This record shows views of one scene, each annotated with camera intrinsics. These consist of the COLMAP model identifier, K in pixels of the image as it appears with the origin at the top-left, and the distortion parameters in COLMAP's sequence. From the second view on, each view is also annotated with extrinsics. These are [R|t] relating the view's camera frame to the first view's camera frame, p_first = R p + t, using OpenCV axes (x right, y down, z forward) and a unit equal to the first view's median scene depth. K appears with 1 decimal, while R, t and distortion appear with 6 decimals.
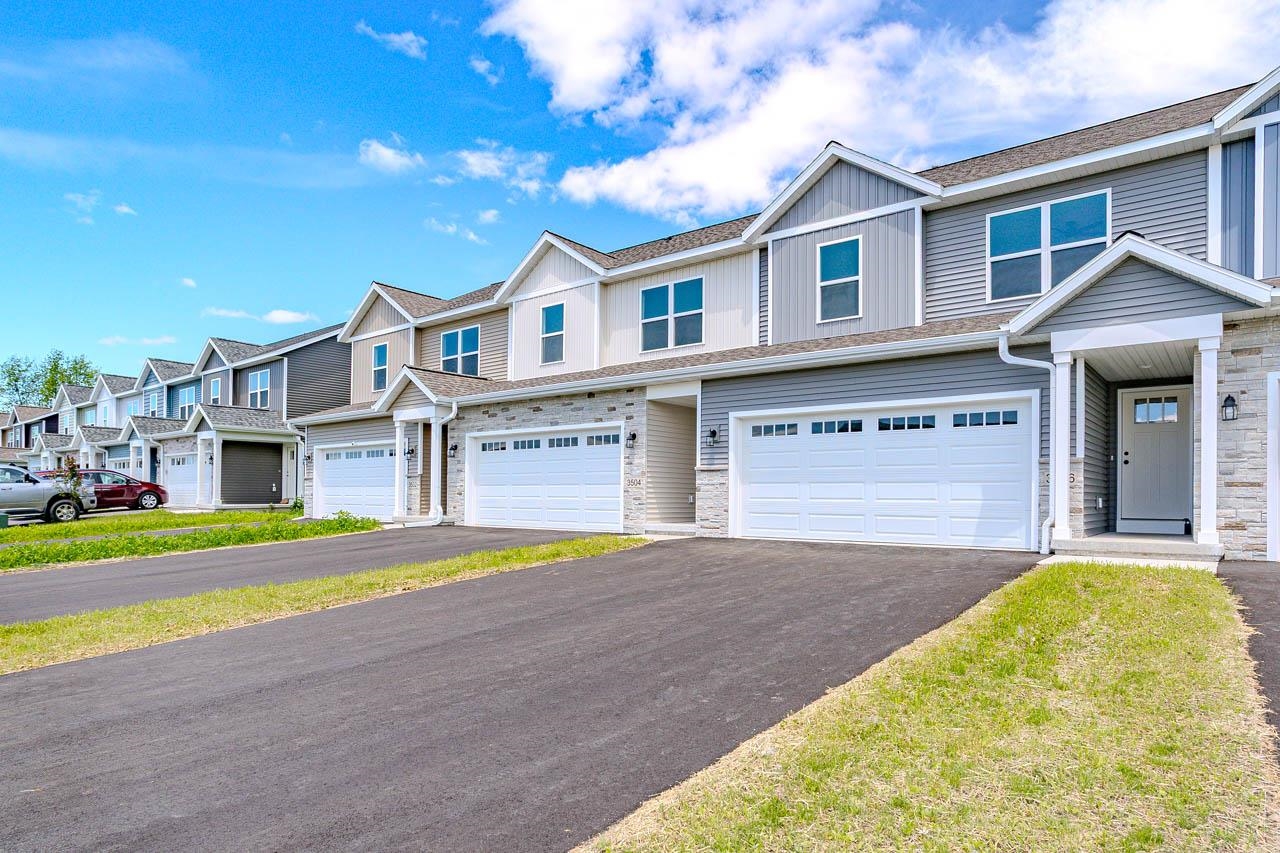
lens RADIAL K [[751.2, 0, 638.0], [0, 751.2, 499.0], [0, 0, 1]] dist [-0.066705, 0.046403]
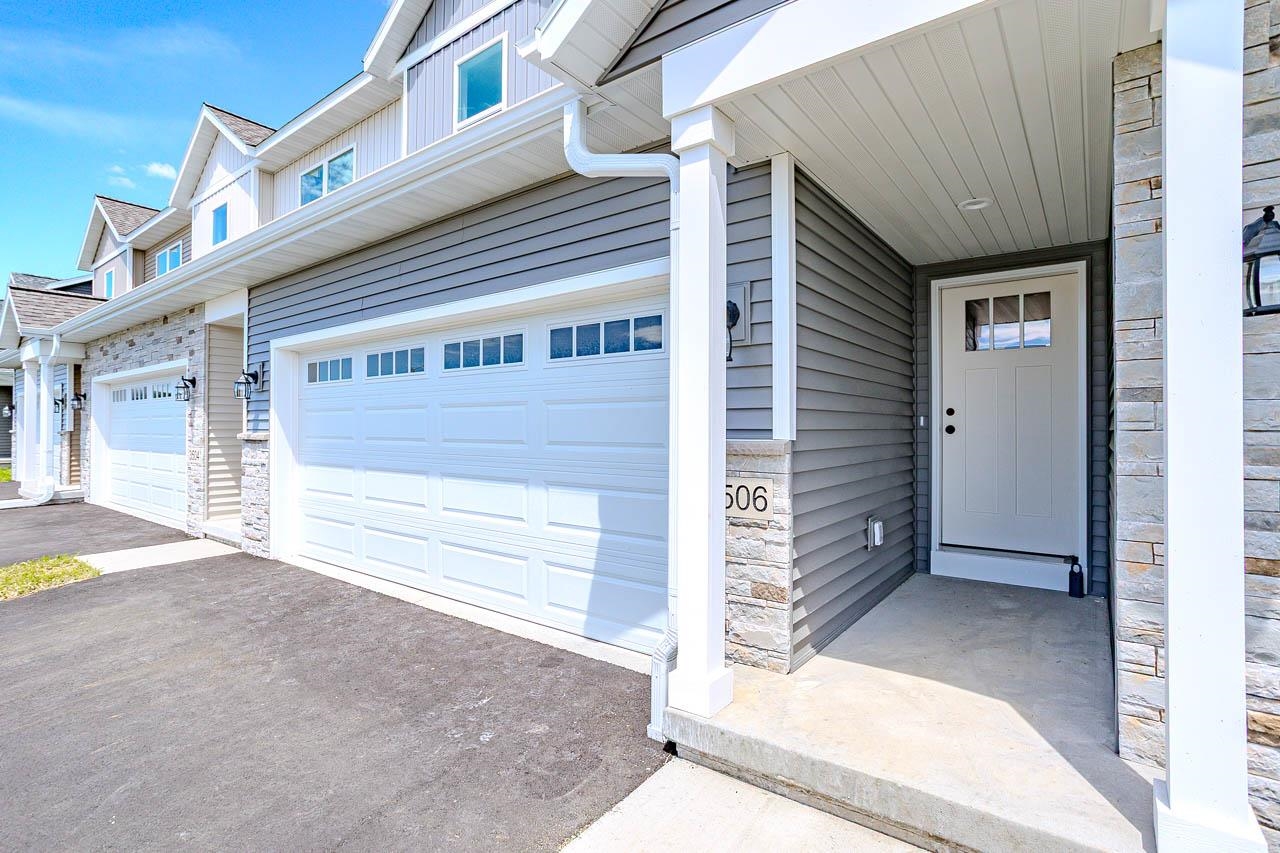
lens RADIAL K [[616.7, 0, 640.0], [0, 616.7, 426.5], [0, 0, 1]] dist [-0.058489, 0.038712]
pose [[0.999143, -0.007588, 0.040695, 0.384868], [0.007778, 0.999960, -0.004492, -0.045372], [-0.040659, 0.004805, 0.999162, 0.527214]]
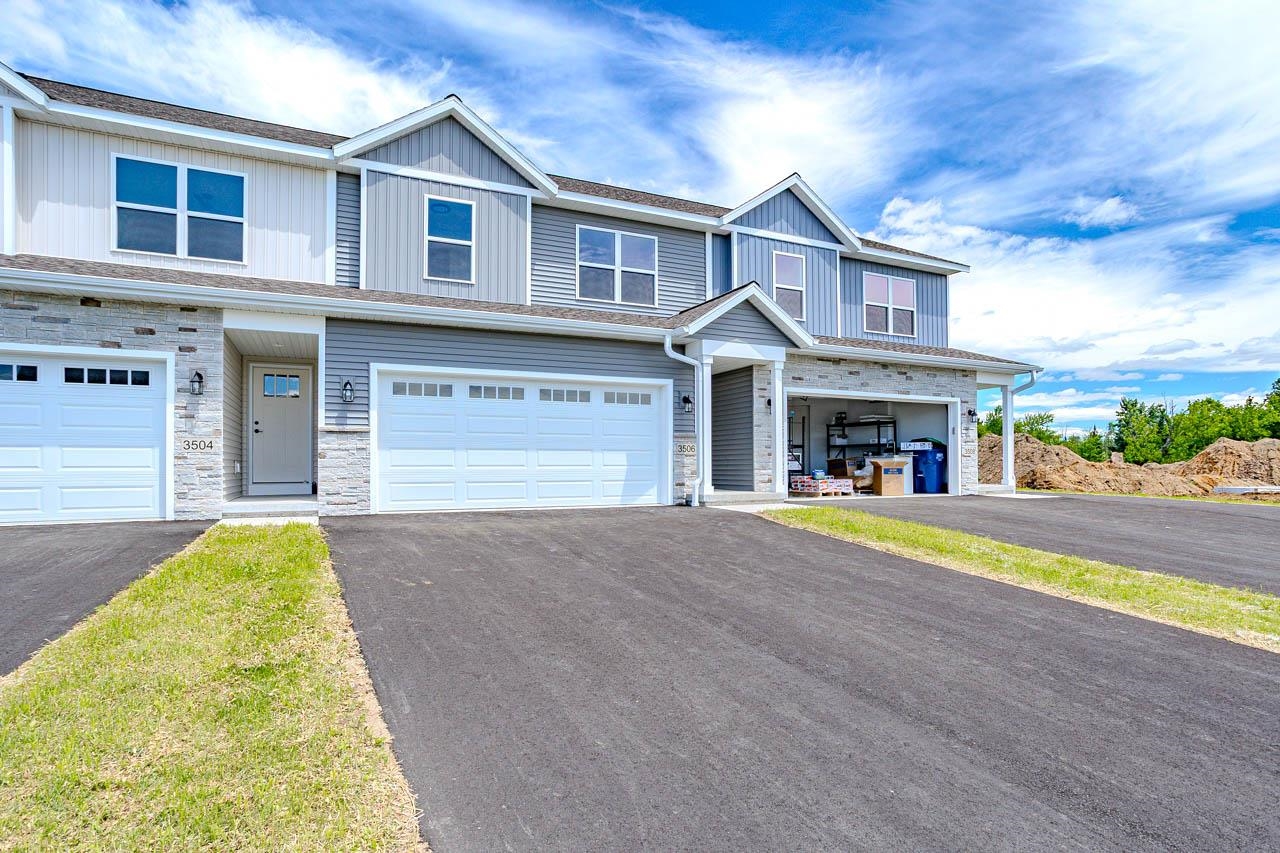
lens RADIAL K [[668.4, 0, 634.9], [0, 668.4, 458.7], [0, 0, 1]] dist [-0.051861, 0.034109]
pose [[0.429906, -0.001849, 0.902872, -0.414356], [0.006652, 0.999977, -0.001120, -0.006946], [-0.902849, 0.006488, 0.429908, 0.422935]]
